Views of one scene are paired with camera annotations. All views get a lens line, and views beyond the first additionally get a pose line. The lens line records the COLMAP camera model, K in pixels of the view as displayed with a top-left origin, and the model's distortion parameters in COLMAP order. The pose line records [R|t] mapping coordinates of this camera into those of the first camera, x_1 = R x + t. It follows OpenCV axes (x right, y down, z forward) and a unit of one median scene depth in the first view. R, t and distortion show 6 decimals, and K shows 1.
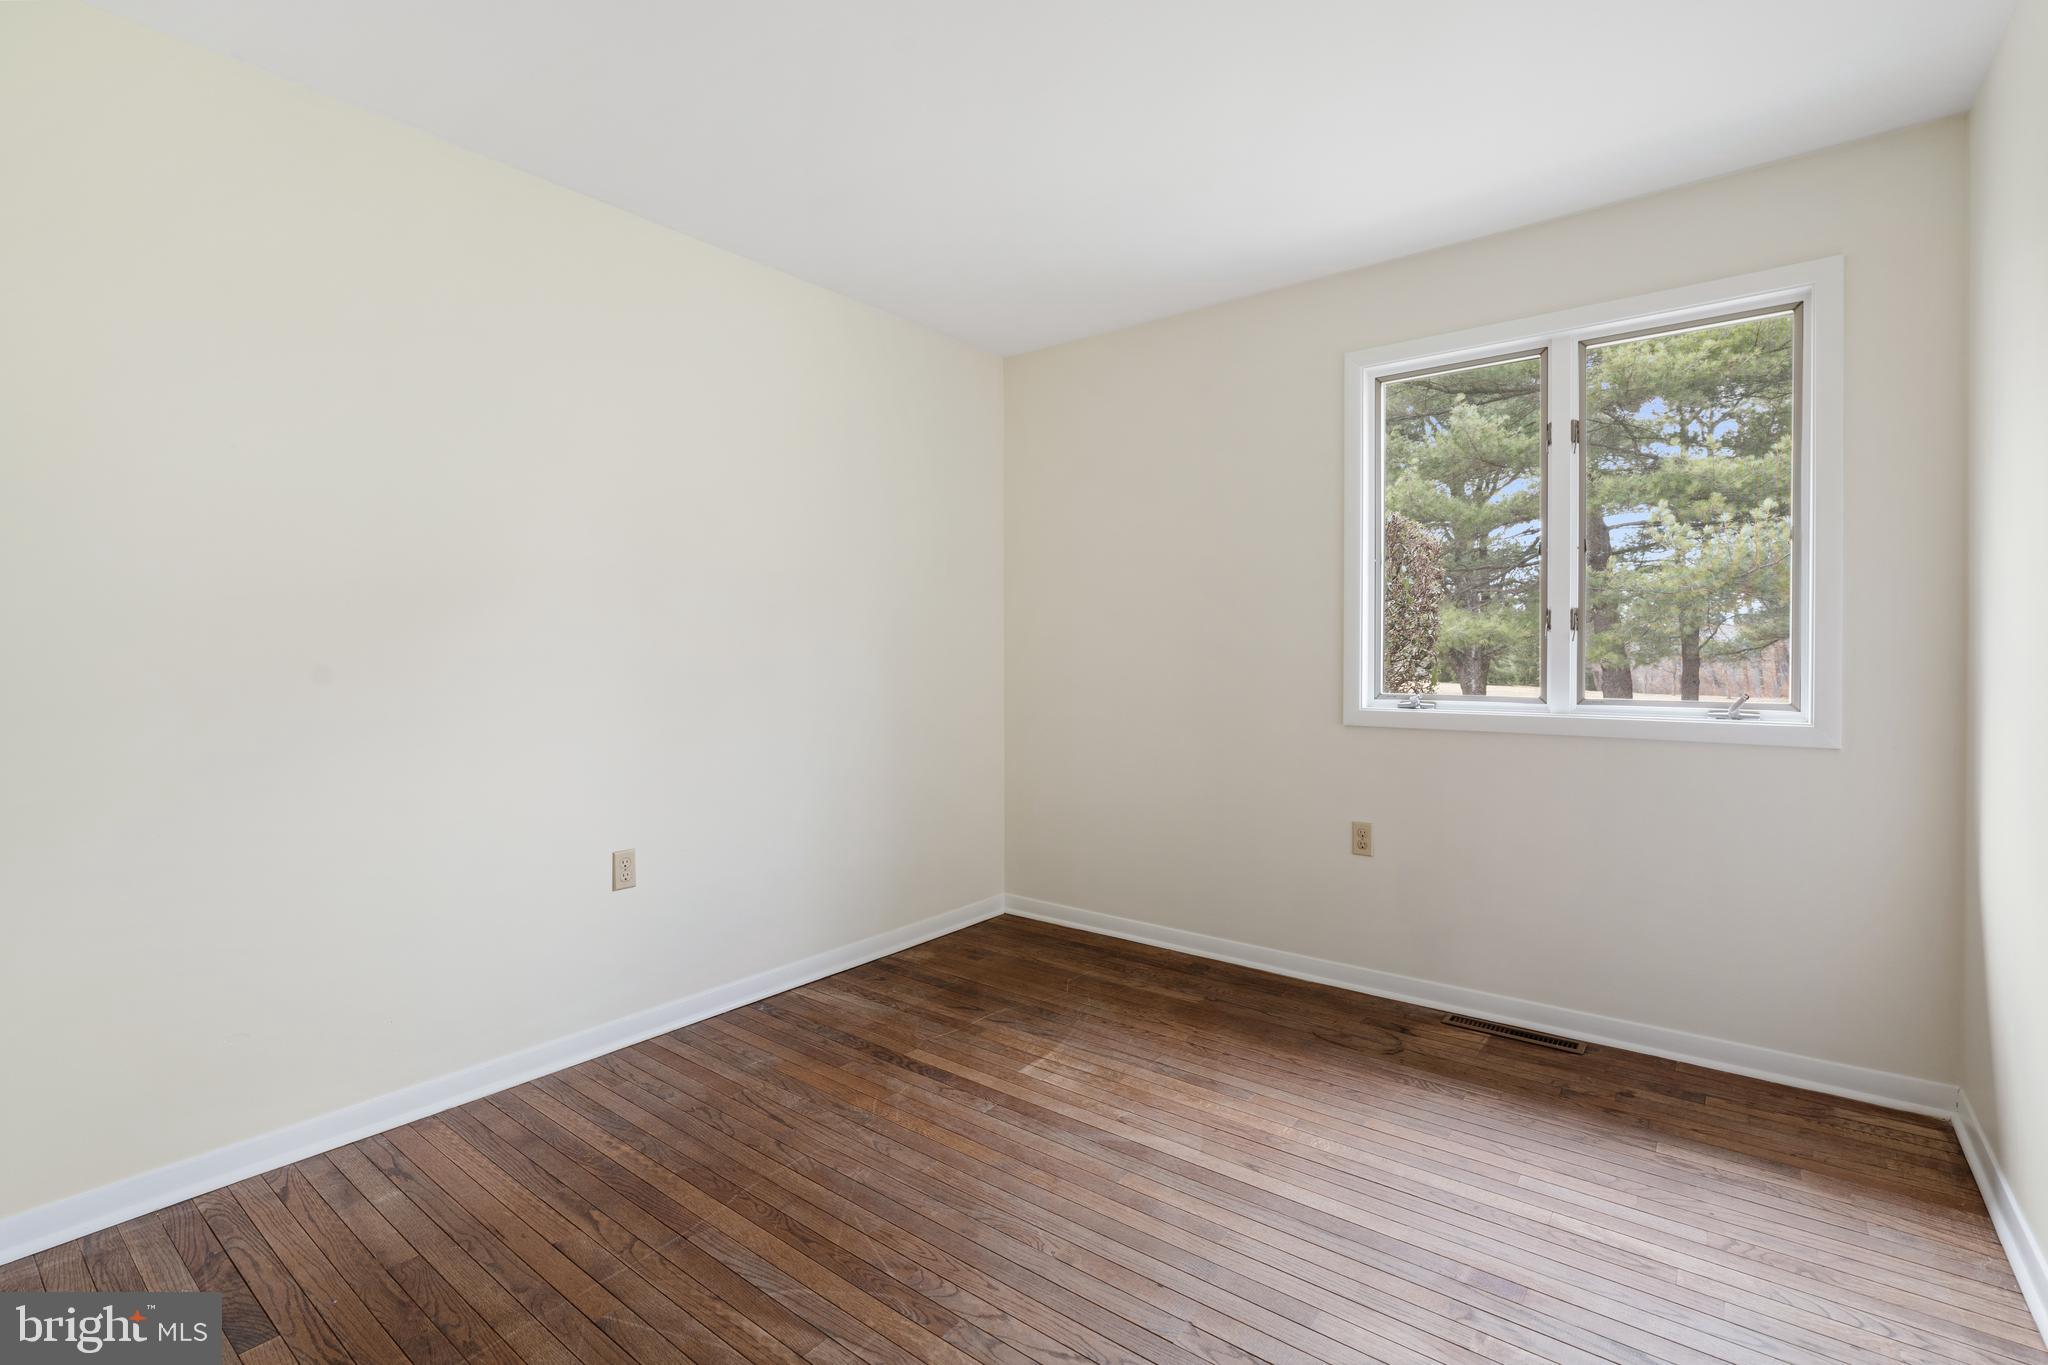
lens RADIAL K [[934.4, 0, 1012.6], [0, 934.4, 678.6], [0, 0, 1]] dist [-0.003020, 0.000397]
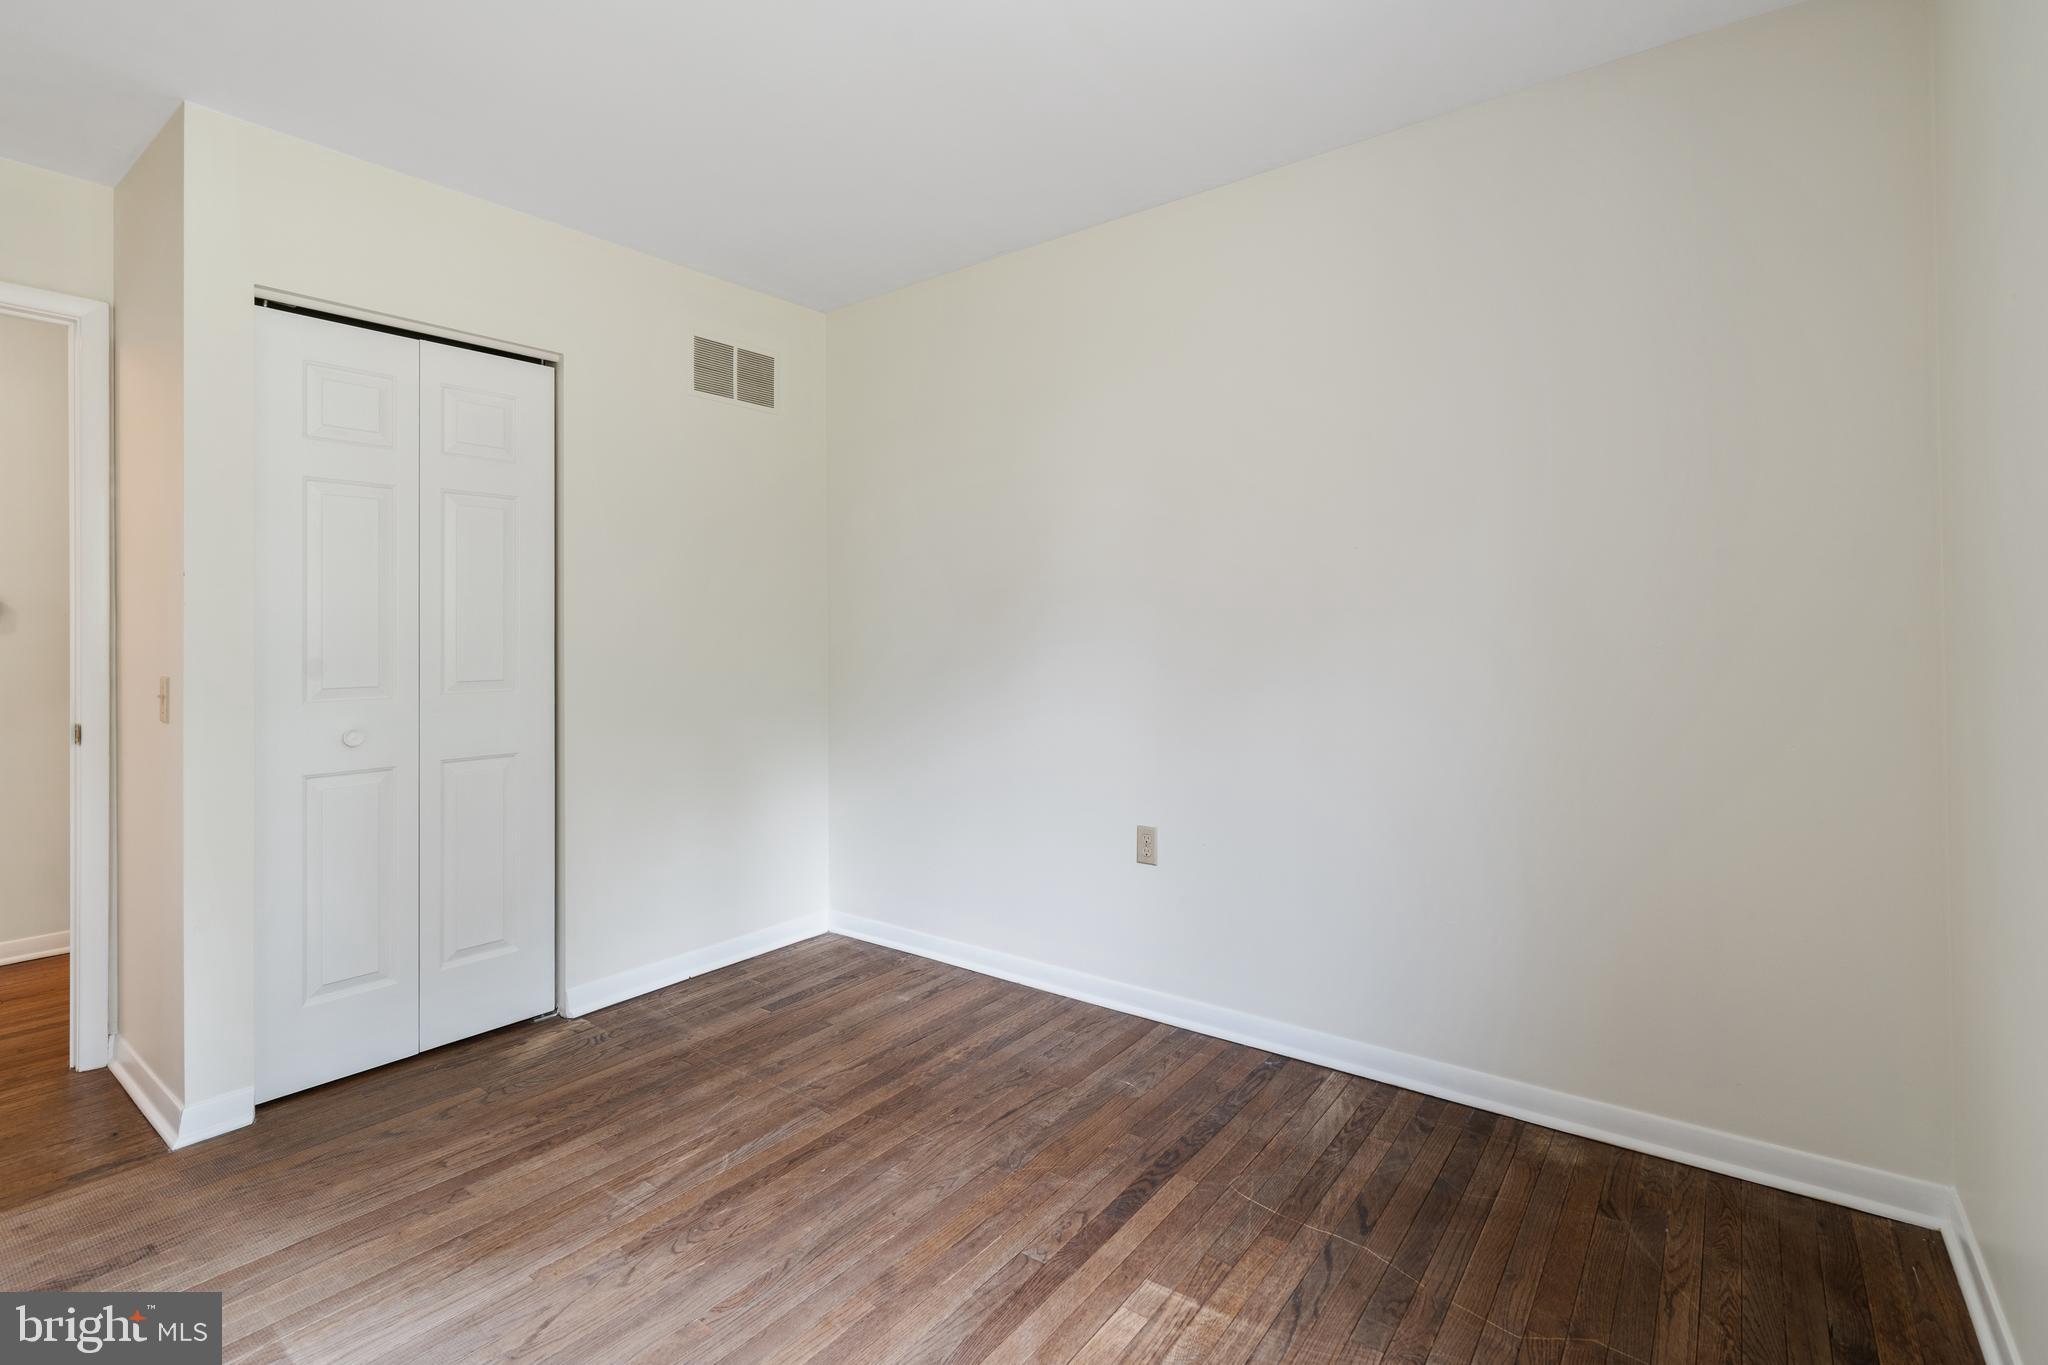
lens RADIAL K [[934.4, 0, 1012.6], [0, 934.4, 678.6], [0, 0, 1]] dist [-0.003020, 0.000397]
pose [[0.017443, 0.044091, -0.998875, 0.634964], [-0.017868, 0.998881, 0.043779, -0.019060], [0.999688, 0.017085, 0.018212, 0.899543]]
